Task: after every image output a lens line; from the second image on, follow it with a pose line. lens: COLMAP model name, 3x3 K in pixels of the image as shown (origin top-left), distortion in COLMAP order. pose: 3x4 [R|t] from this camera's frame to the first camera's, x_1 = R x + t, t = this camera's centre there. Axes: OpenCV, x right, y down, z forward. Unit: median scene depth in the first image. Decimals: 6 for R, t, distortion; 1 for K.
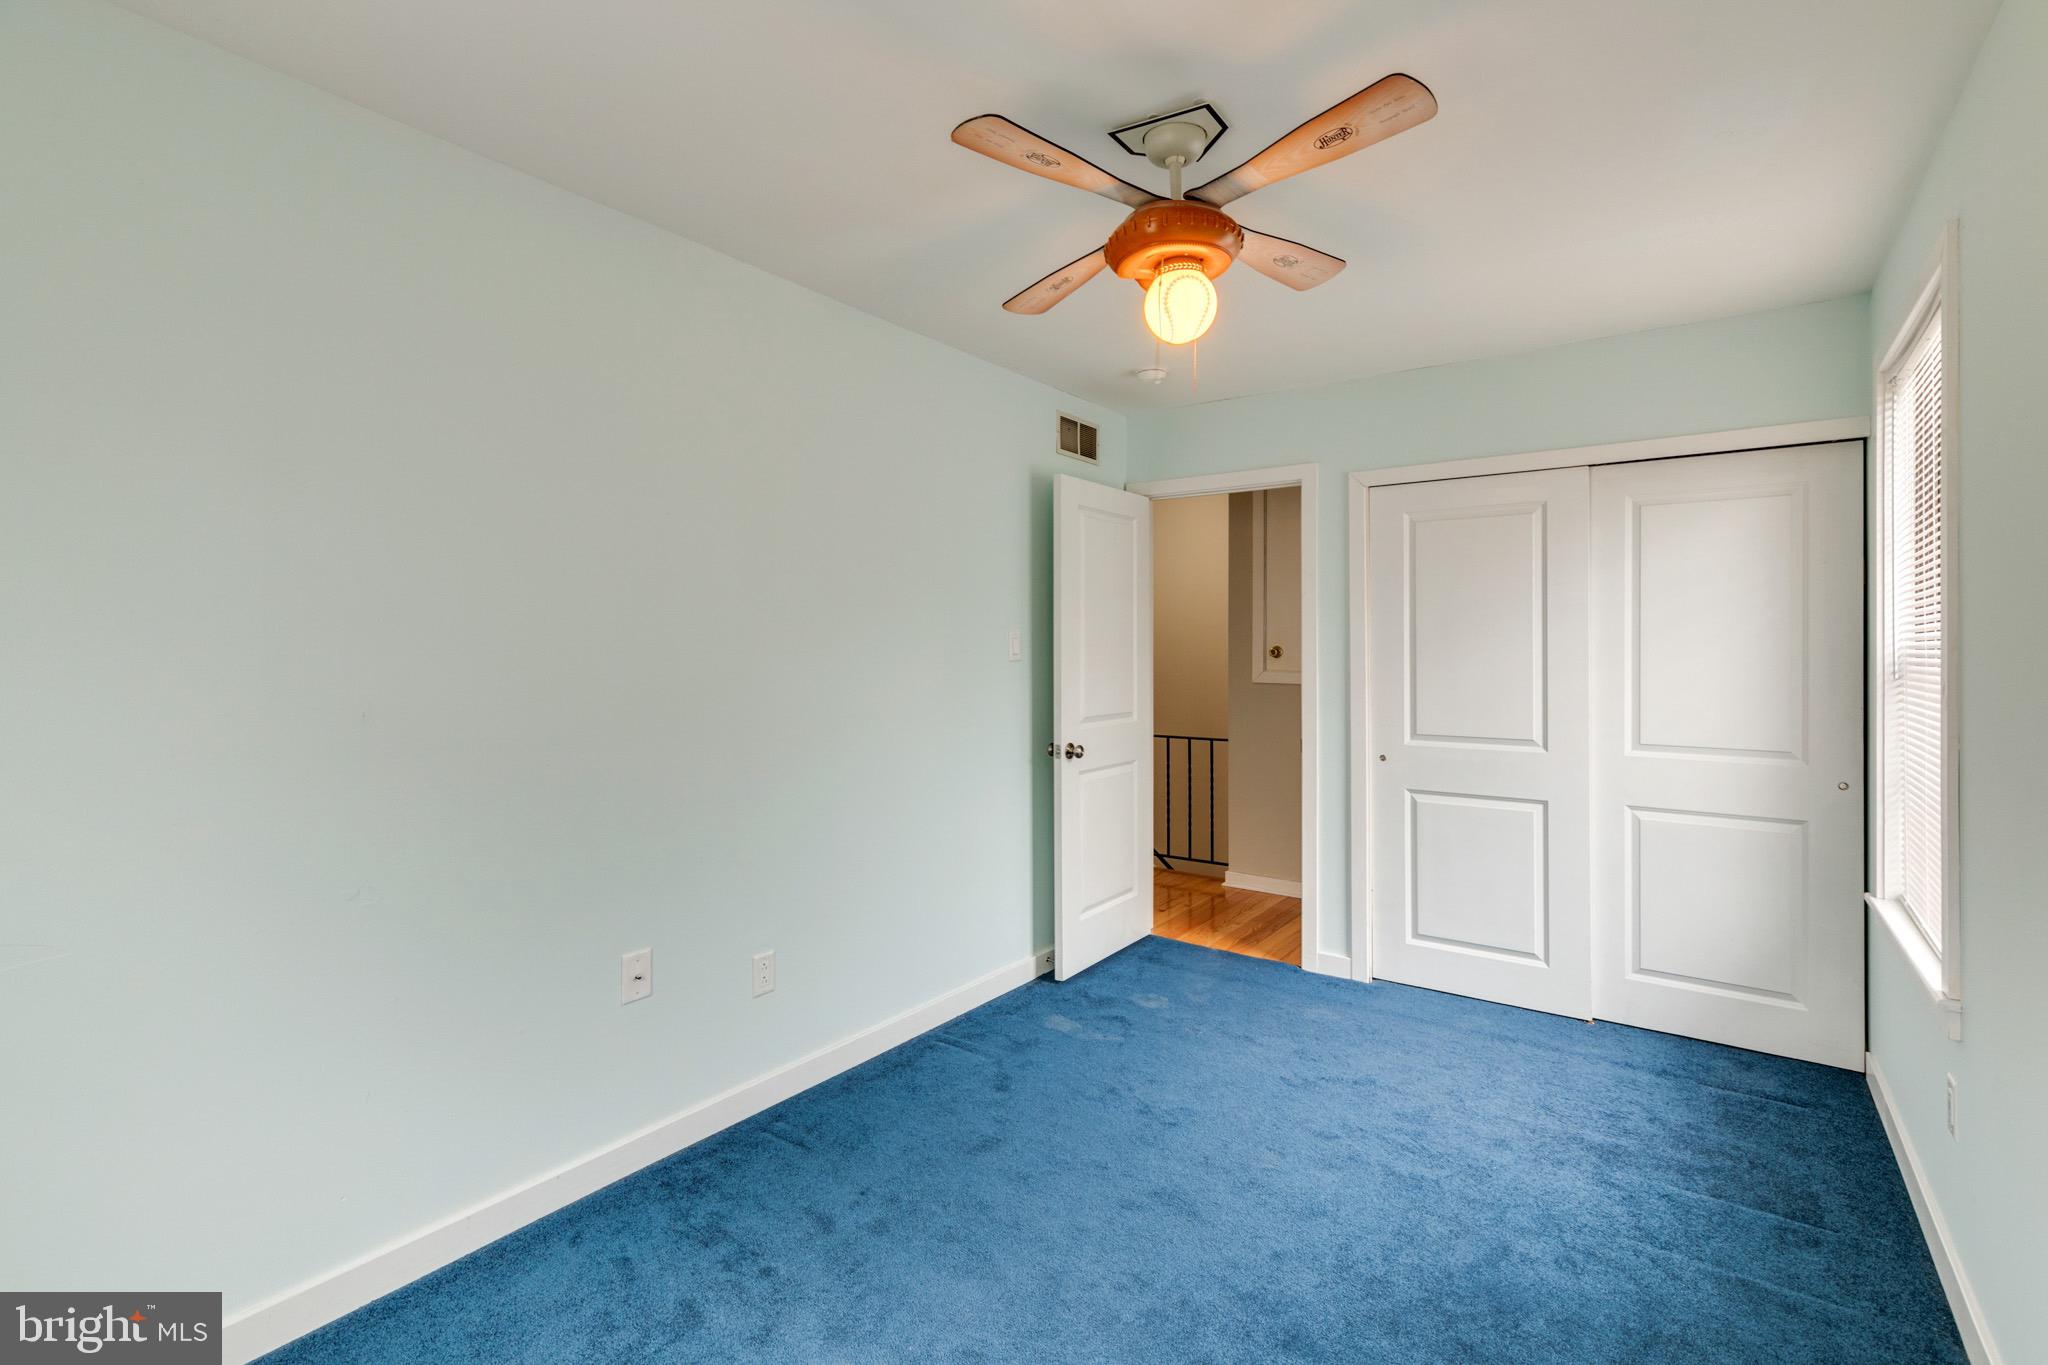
lens RADIAL K [[933.8, 0, 1019.7], [0, 933.8, 647.4], [0, 0, 1]] dist [0.002006, 0.000003]
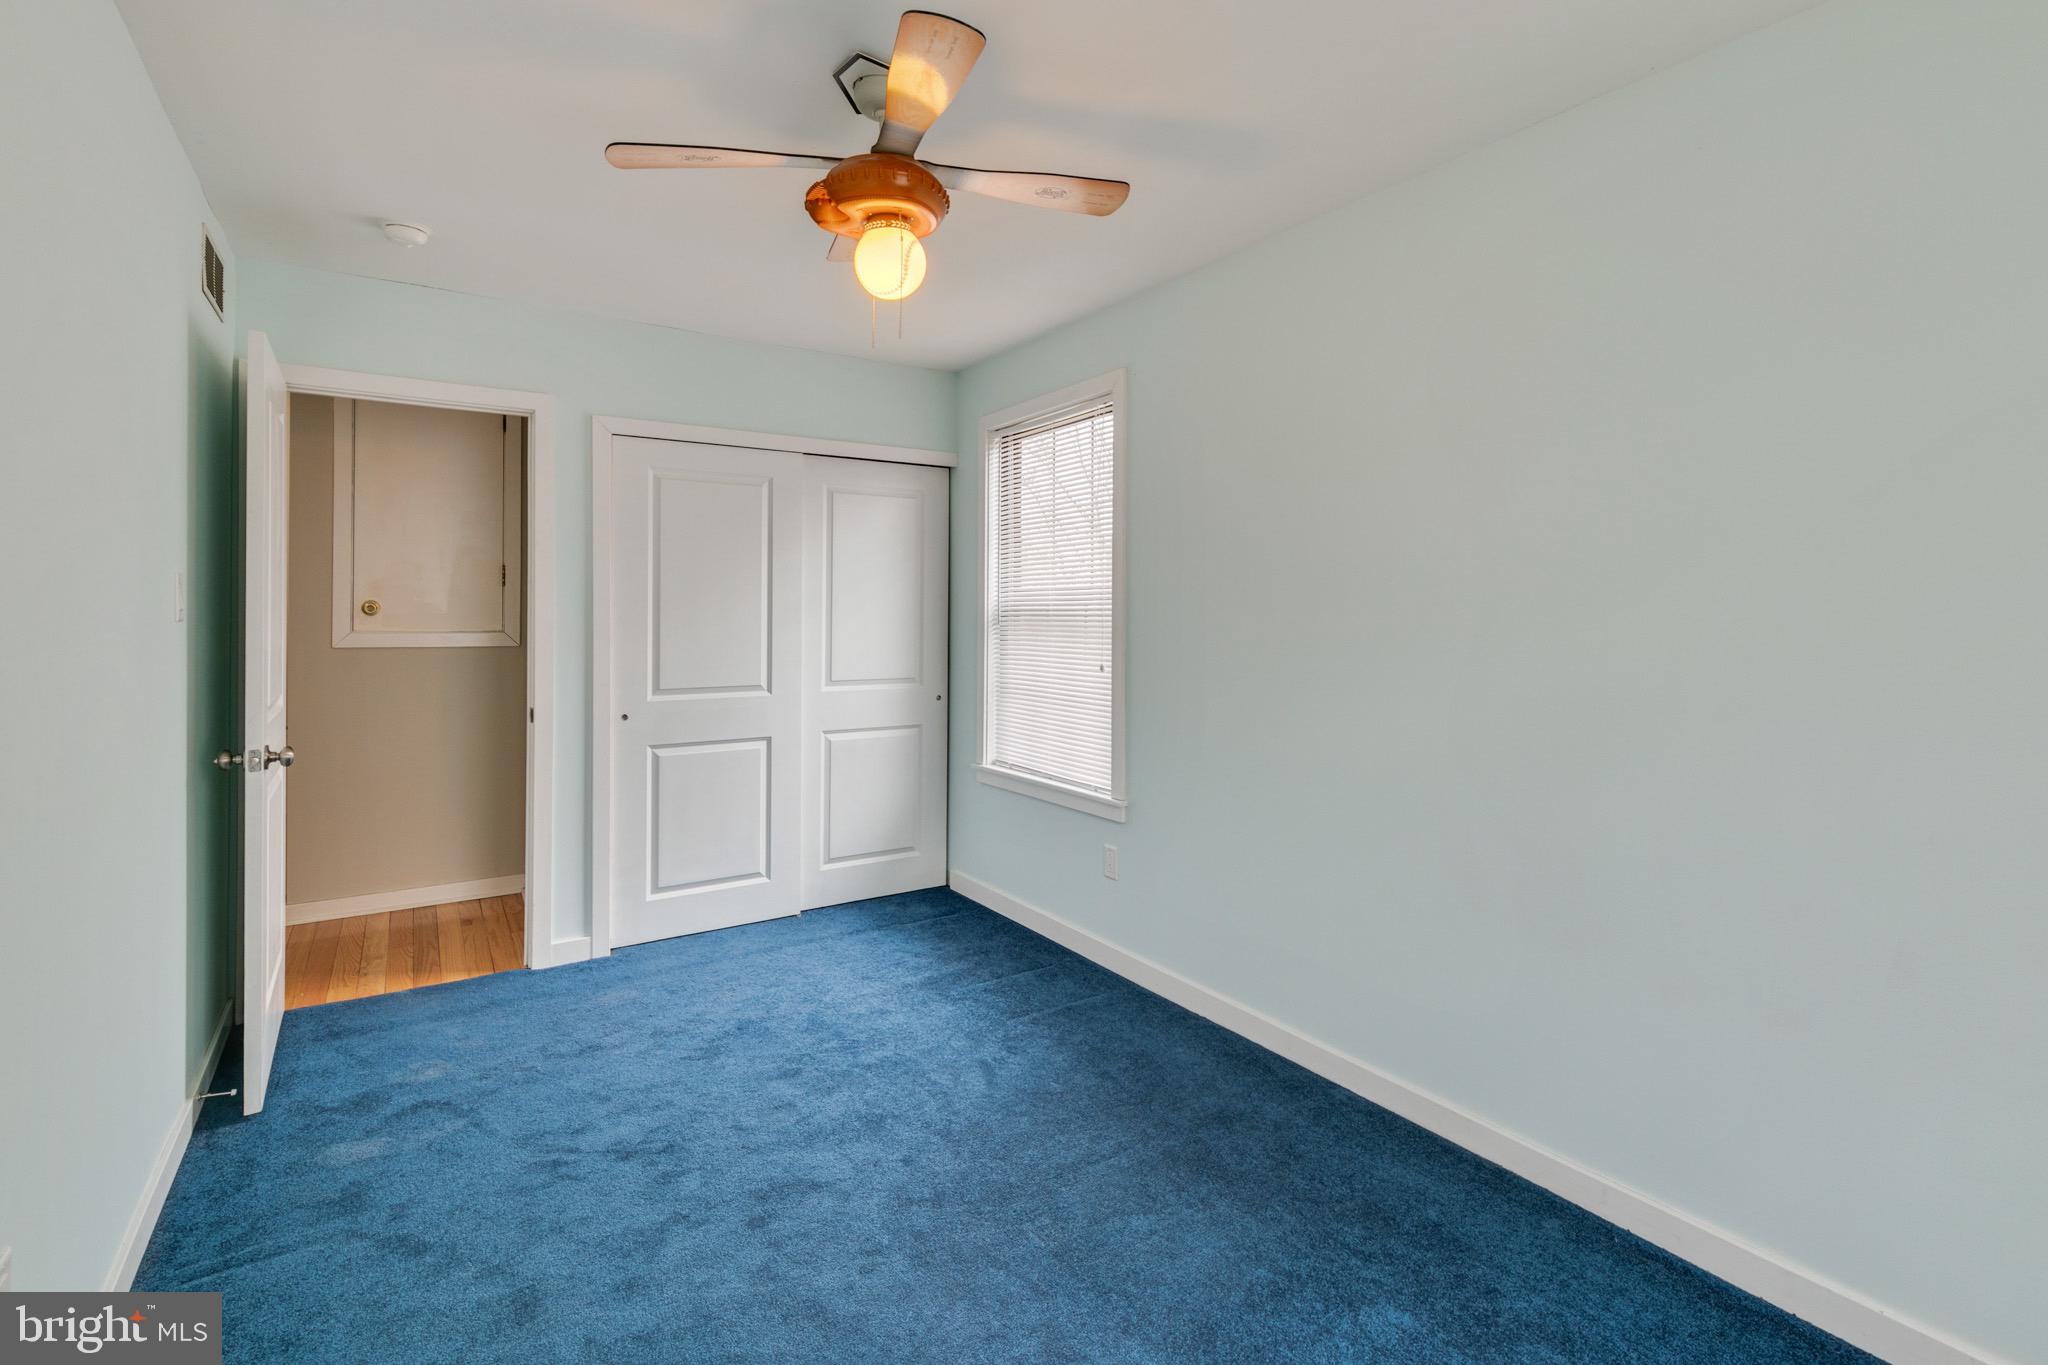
lens RADIAL K [[957.5, 0, 1028.3], [0, 957.5, 612.2], [0, 0, 1]] dist [0.001096, -0.000368]
pose [[0.346033, -0.003857, 0.938214, -0.436180], [-0.004664, 0.999972, 0.005831, 0.002102], [-0.938211, -0.006394, 0.346005, 0.293329]]
